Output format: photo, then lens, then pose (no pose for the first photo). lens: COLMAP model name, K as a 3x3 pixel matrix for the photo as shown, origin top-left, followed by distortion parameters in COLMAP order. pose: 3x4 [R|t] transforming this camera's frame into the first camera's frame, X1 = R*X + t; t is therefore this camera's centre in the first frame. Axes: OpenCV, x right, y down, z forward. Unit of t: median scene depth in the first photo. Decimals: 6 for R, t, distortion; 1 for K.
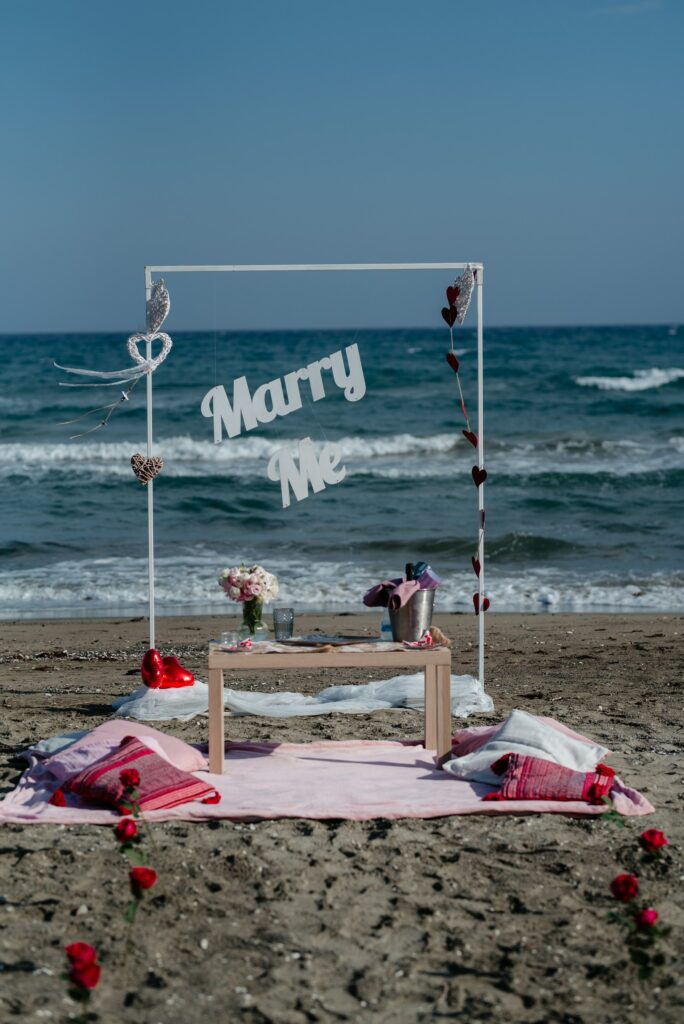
lens RADIAL K [[2526.0, 0, 339.6], [0, 2526.0, 484.6], [0, 0, 1]] dist [-0.368282, 4.816315]
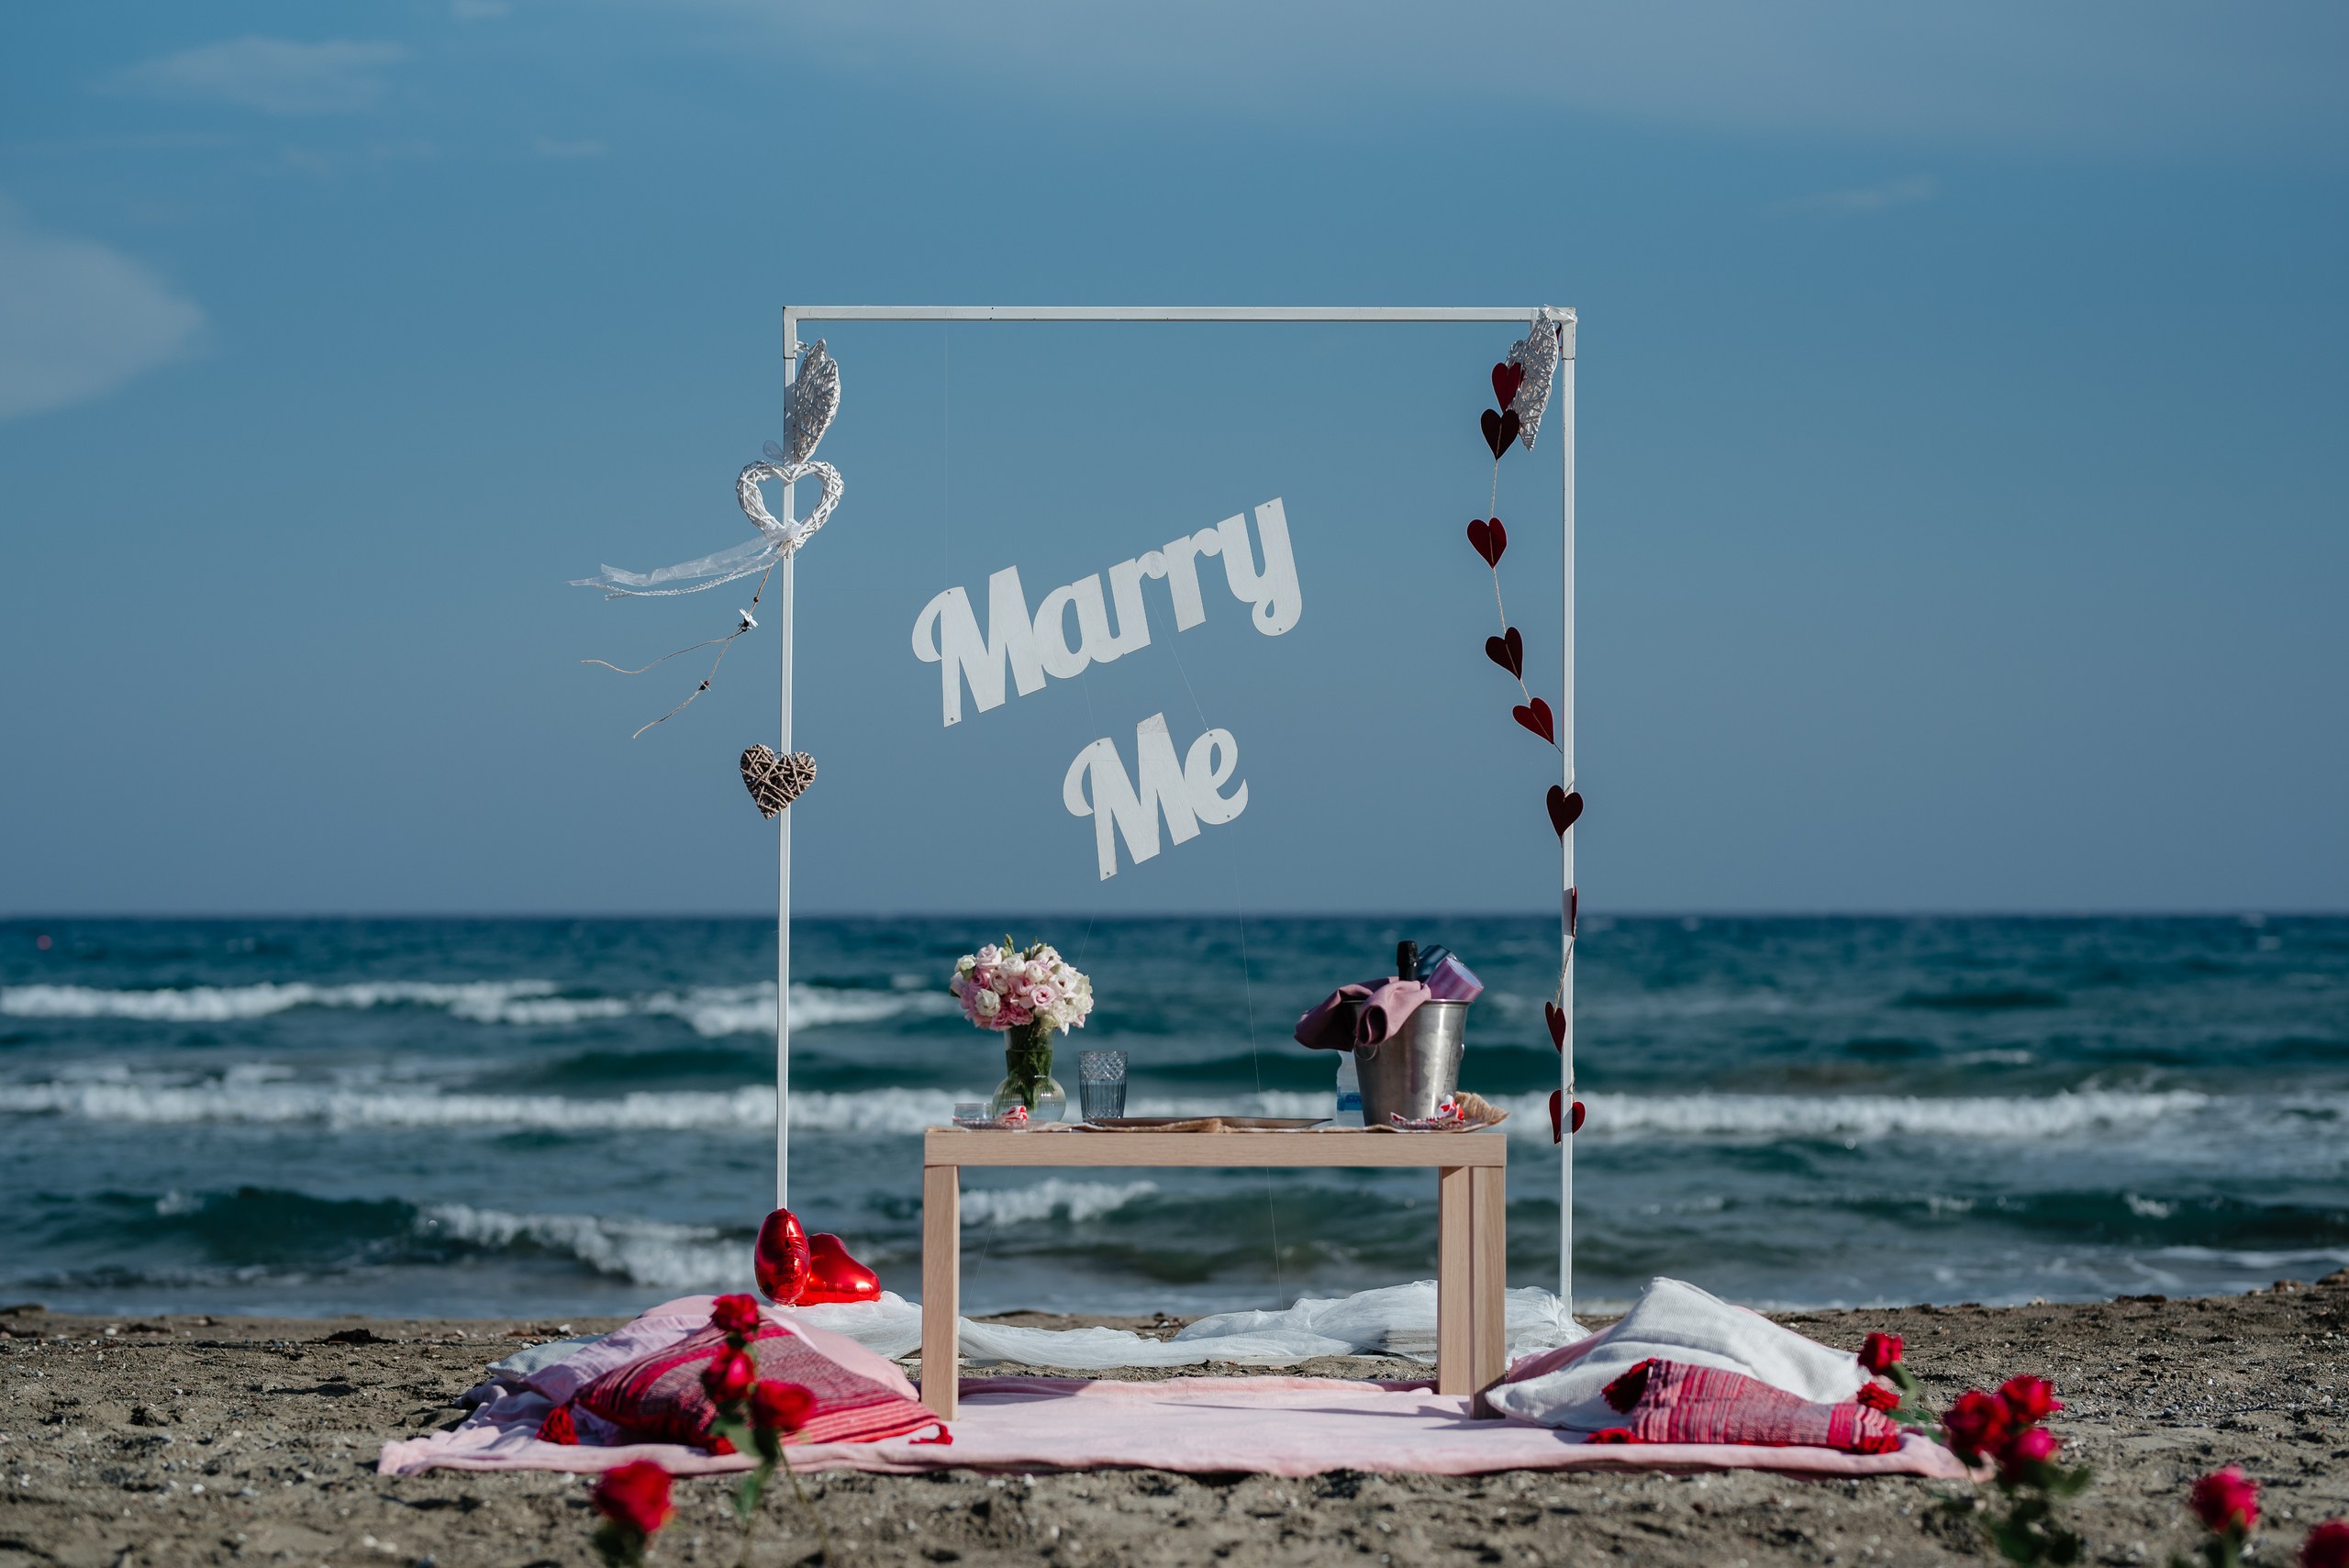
lens RADIAL K [[5784.8, 0, 1174.5], [0, 5784.8, 784.0], [0, 0, 1]] dist [-0.030089, -0.202980]
pose [[0.999880, 0.015263, -0.002643, -0.009572], [-0.015431, 0.996380, -0.083604, 0.093191], [0.001357, 0.083635, 0.996496, 0.041755]]
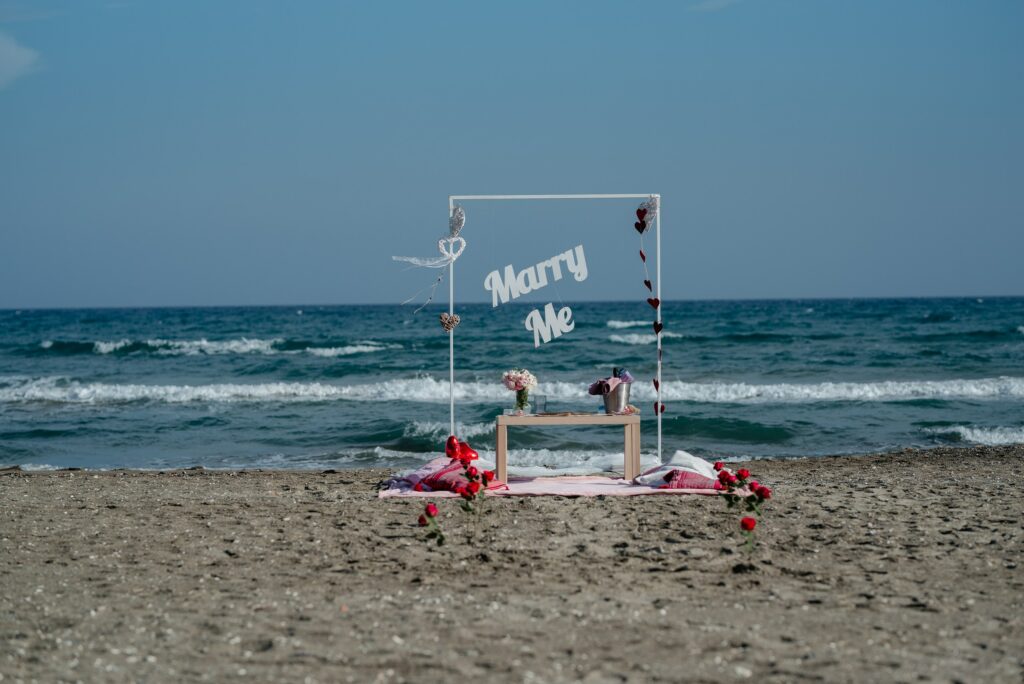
lens RADIAL K [[2521.9, 0, 512.0], [0, 2521.9, 342.0], [0, 0, 1]] dist [-0.030089, -0.202980]
pose [[0.999964, 0.003172, -0.007898, -0.030762], [-0.003524, 0.998981, -0.045002, 0.097521], [0.007747, 0.045028, 0.998956, -0.744155]]
